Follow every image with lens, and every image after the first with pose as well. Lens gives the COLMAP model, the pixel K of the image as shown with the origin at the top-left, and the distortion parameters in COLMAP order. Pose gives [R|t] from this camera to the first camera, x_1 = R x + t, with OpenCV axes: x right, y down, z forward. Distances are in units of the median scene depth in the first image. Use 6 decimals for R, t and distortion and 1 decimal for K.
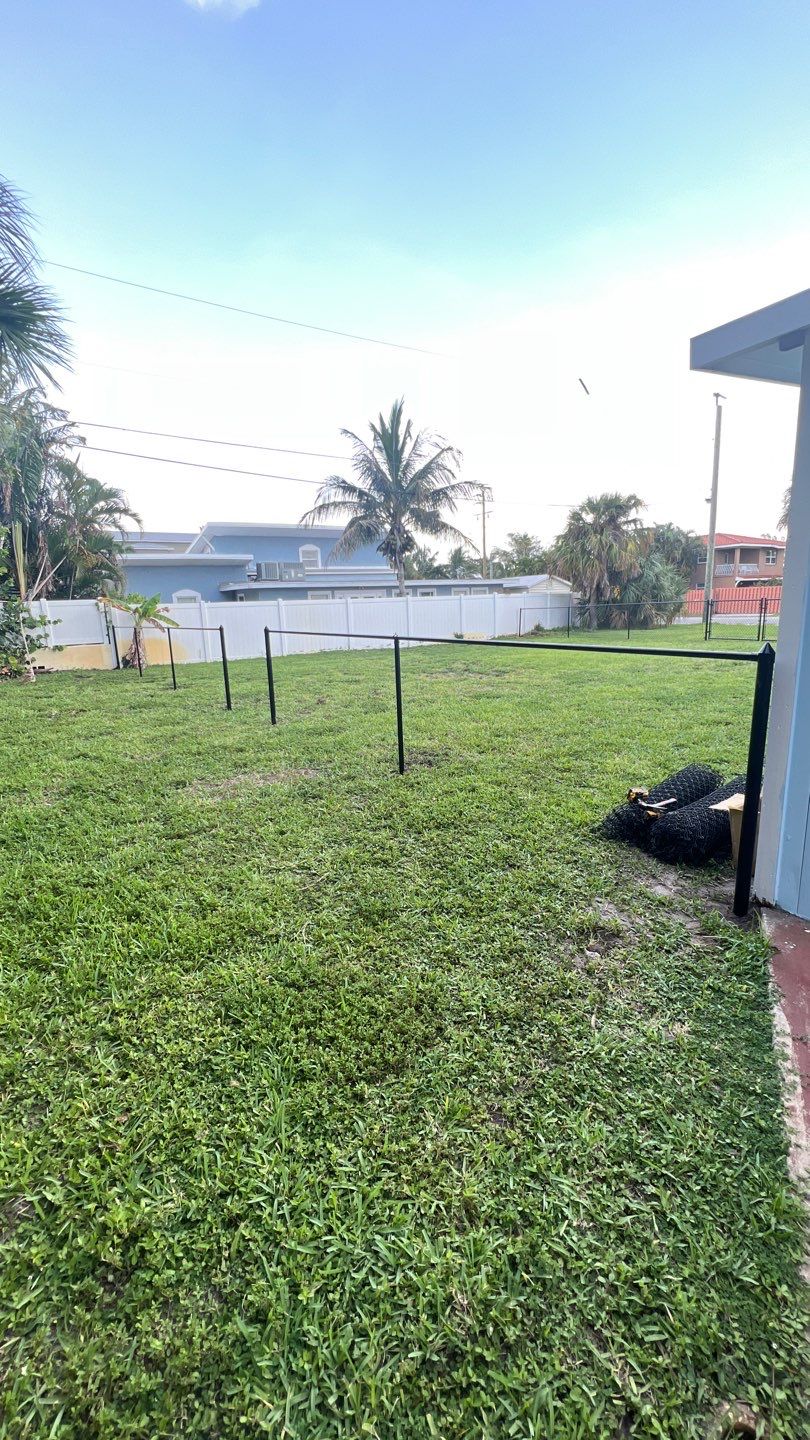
lens RADIAL K [[571.4, 0, 405.6], [0, 571.4, 722.3], [0, 0, 1]] dist [-0.001826, -0.000101]
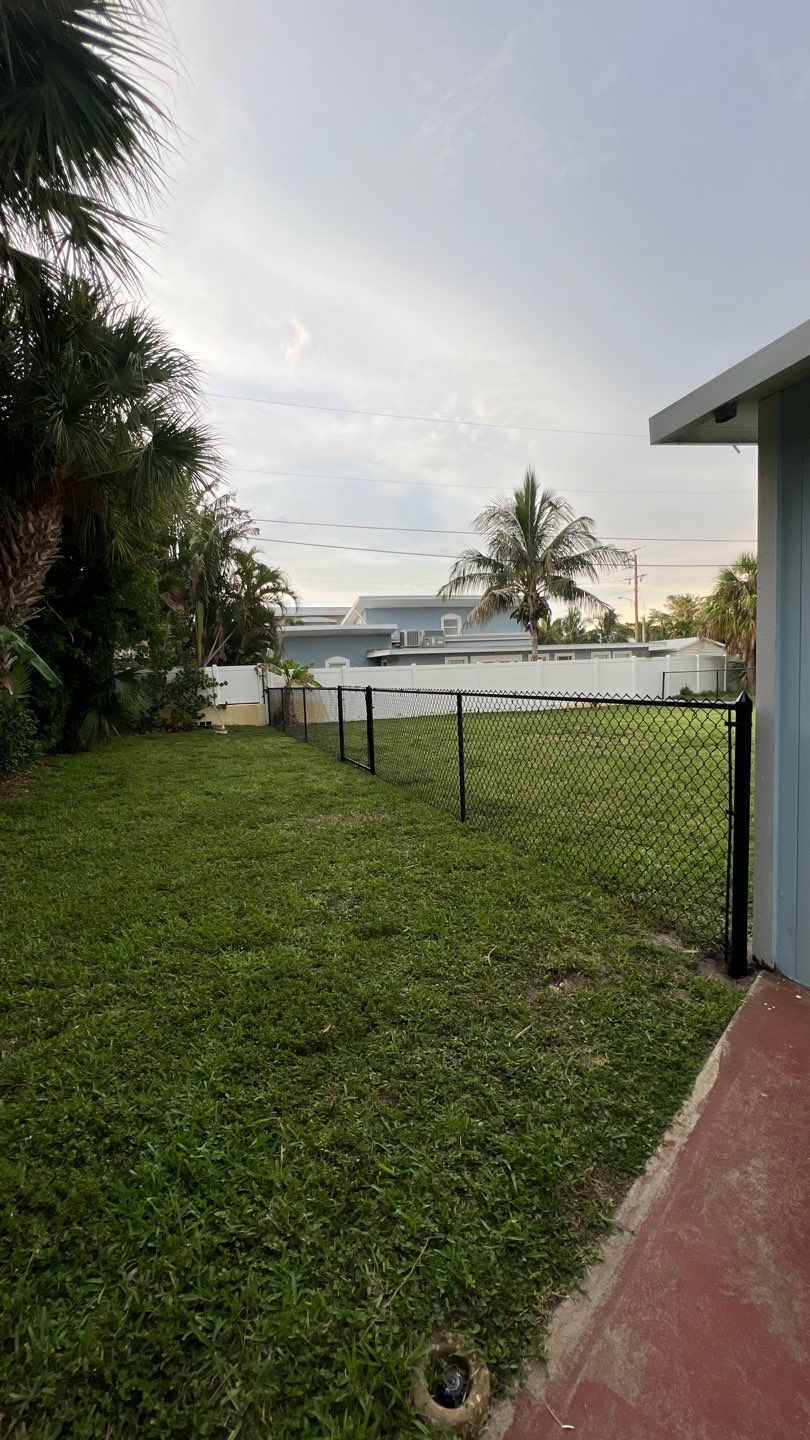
lens RADIAL K [[571.4, 0, 410.7], [0, 571.4, 721.6], [0, 0, 1]] dist [-0.001826, -0.000101]
pose [[0.967918, 0.018196, -0.250607, 0.044596], [-0.046641, 0.993052, -0.108037, 0.006863], [0.246900, 0.116260, 0.962042, -0.015370]]
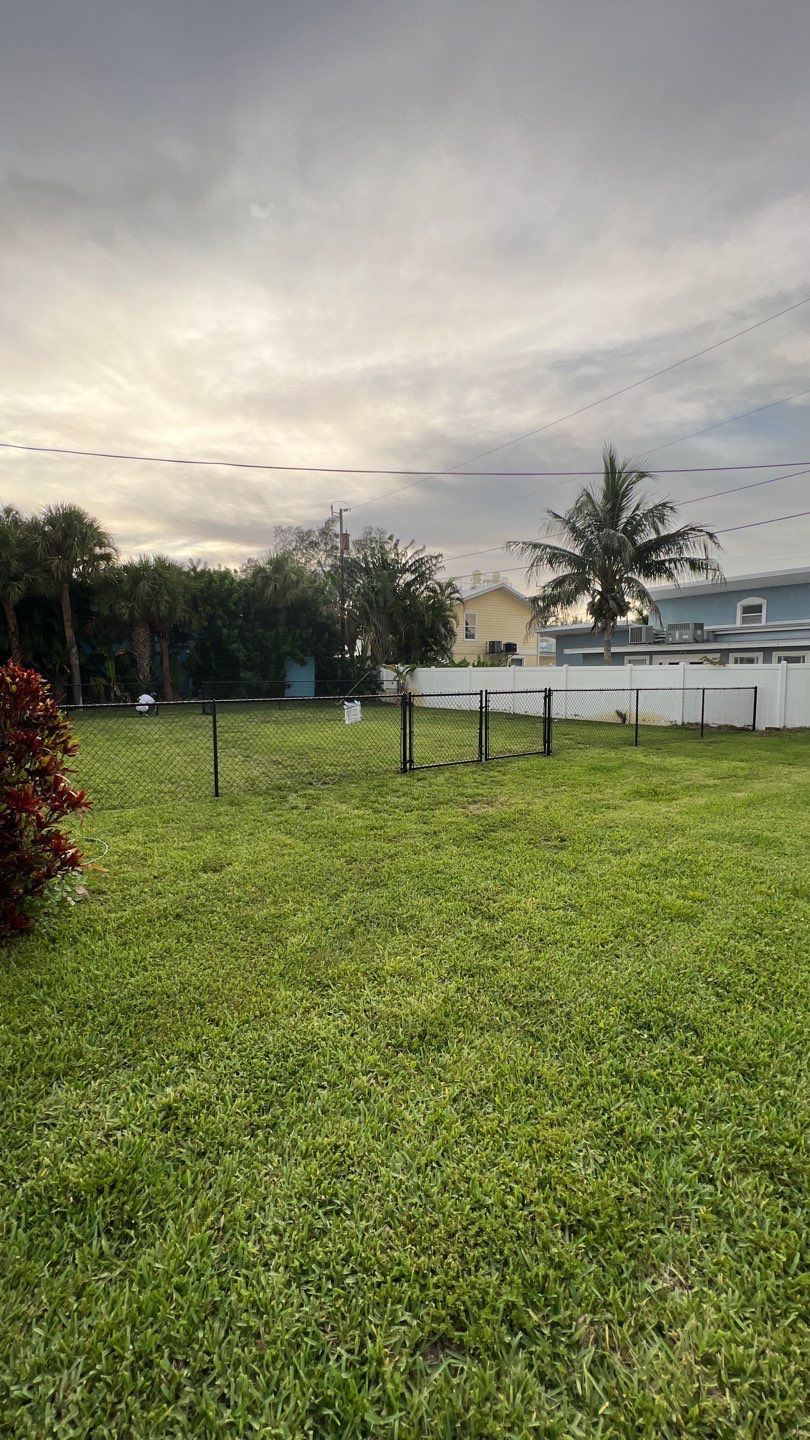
lens RADIAL K [[571.4, 0, 401.3], [0, 571.4, 713.8], [0, 0, 1]] dist [-0.001826, -0.000101]
pose [[0.057010, 0.111572, -0.992120, 1.089306], [-0.201129, 0.974645, 0.098050, -0.211277], [0.977904, 0.193954, 0.078005, 0.790950]]
